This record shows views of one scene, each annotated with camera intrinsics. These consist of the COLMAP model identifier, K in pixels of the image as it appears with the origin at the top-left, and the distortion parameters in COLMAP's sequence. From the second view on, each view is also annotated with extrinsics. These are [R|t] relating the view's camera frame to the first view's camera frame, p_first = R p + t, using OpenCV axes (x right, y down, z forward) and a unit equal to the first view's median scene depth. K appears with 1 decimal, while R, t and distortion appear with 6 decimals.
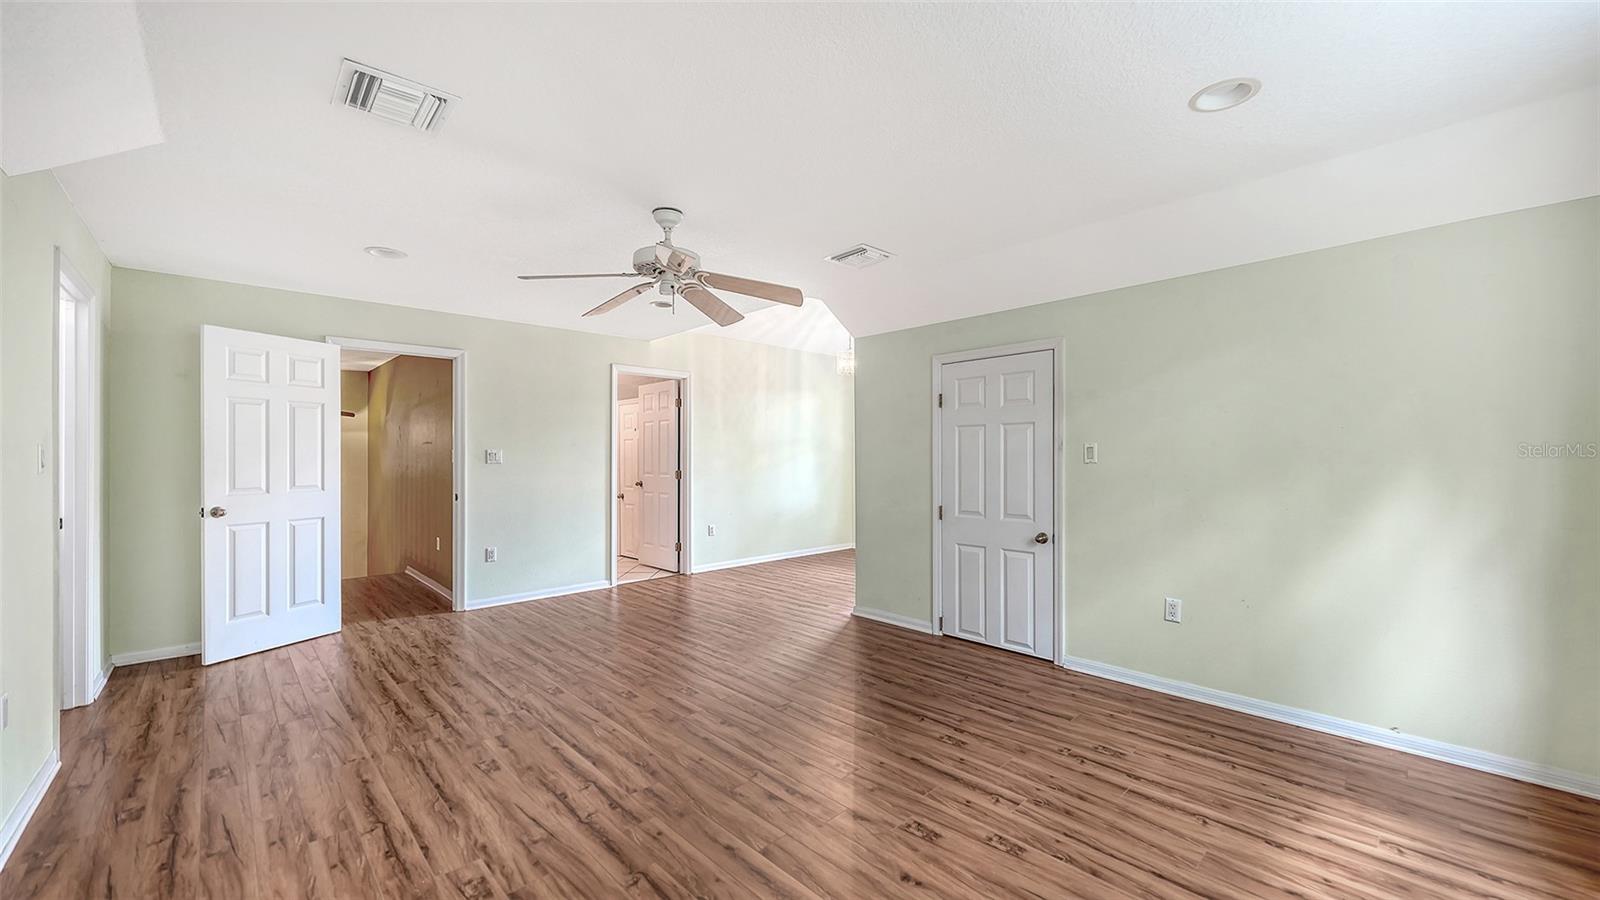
lens RADIAL K [[610.3, 0, 800.0], [0, 610.3, 450.0], [0, 0, 1]] dist [0.000252, -0.000068]
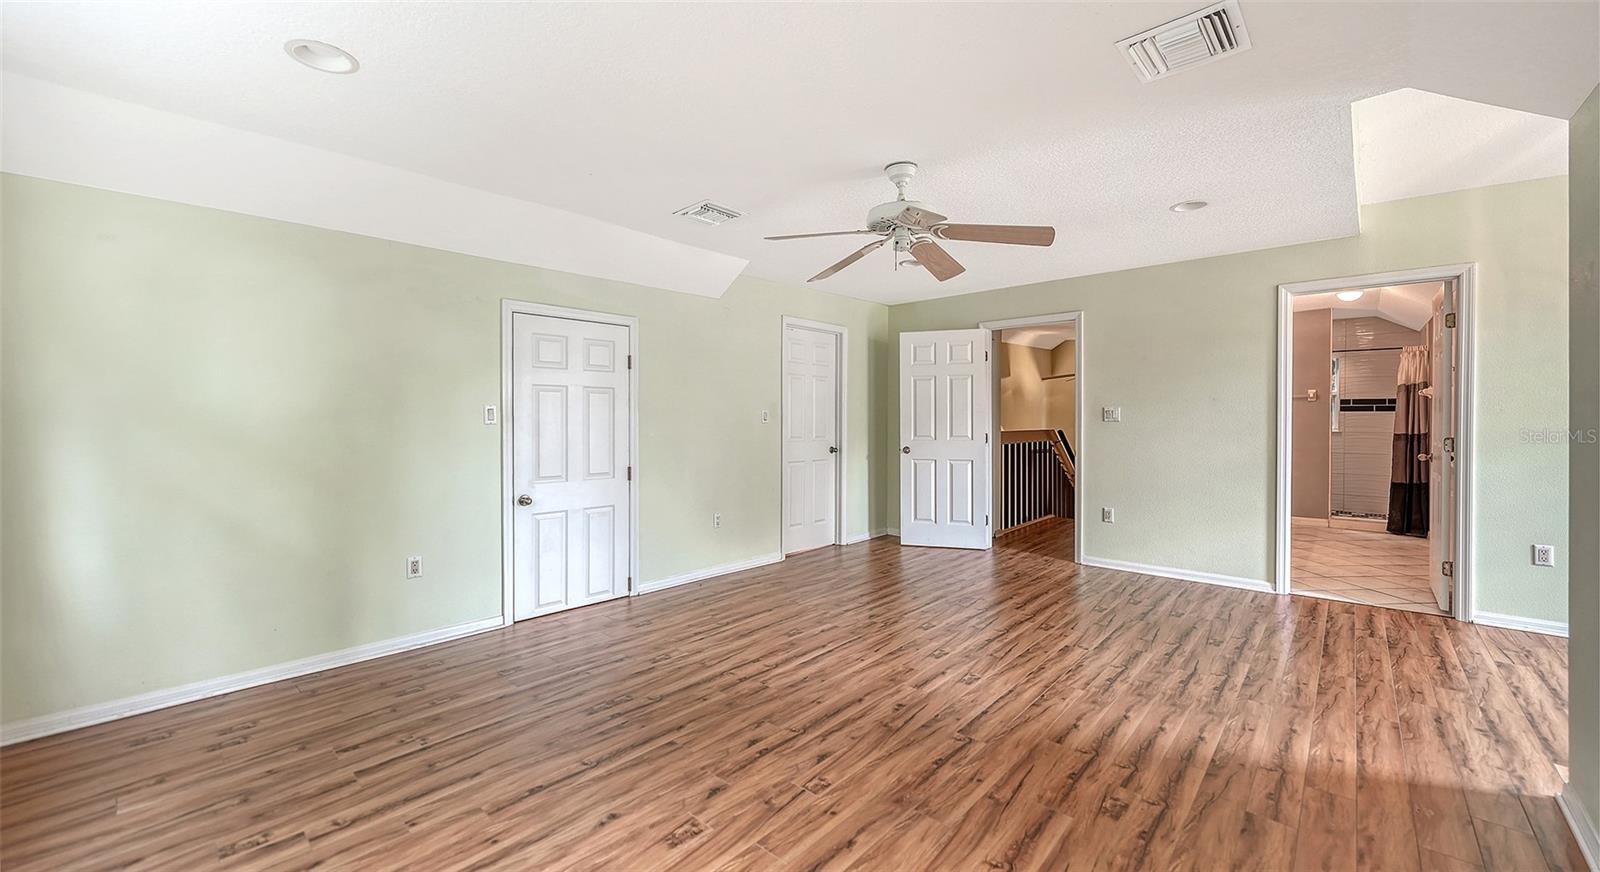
lens RADIAL K [[612.3, 0, 790.2], [0, 612.3, 416.3], [0, 0, 1]] dist [-0.001968, -0.000181]
pose [[0.058730, -0.000149, -0.998274, 0.691862], [0.012348, 0.999924, 0.000577, 0.011830], [0.998198, -0.012361, 0.058727, 0.700910]]
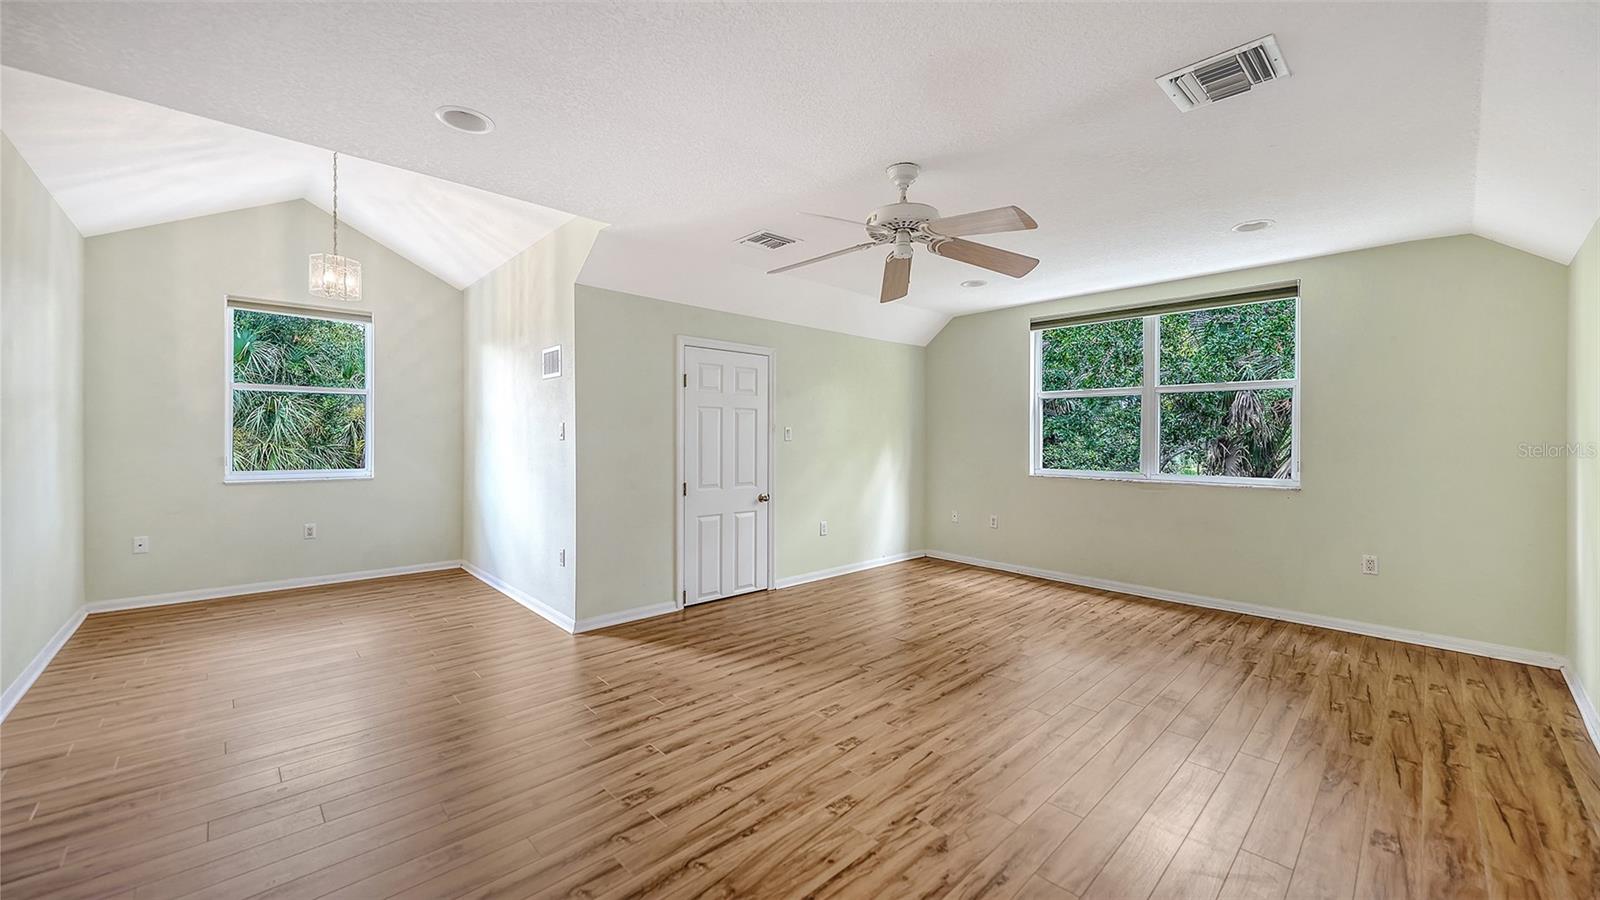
lens RADIAL K [[599.8, 0, 800.0], [0, 599.8, 450.0], [0, 0, 1]] dist [0.000866, 0.000003]
pose [[0.003320, -0.019131, 0.999811, -1.026253], [-0.017160, 0.999669, 0.019185, 0.016065], [-0.999847, -0.017221, 0.002991, 1.058865]]
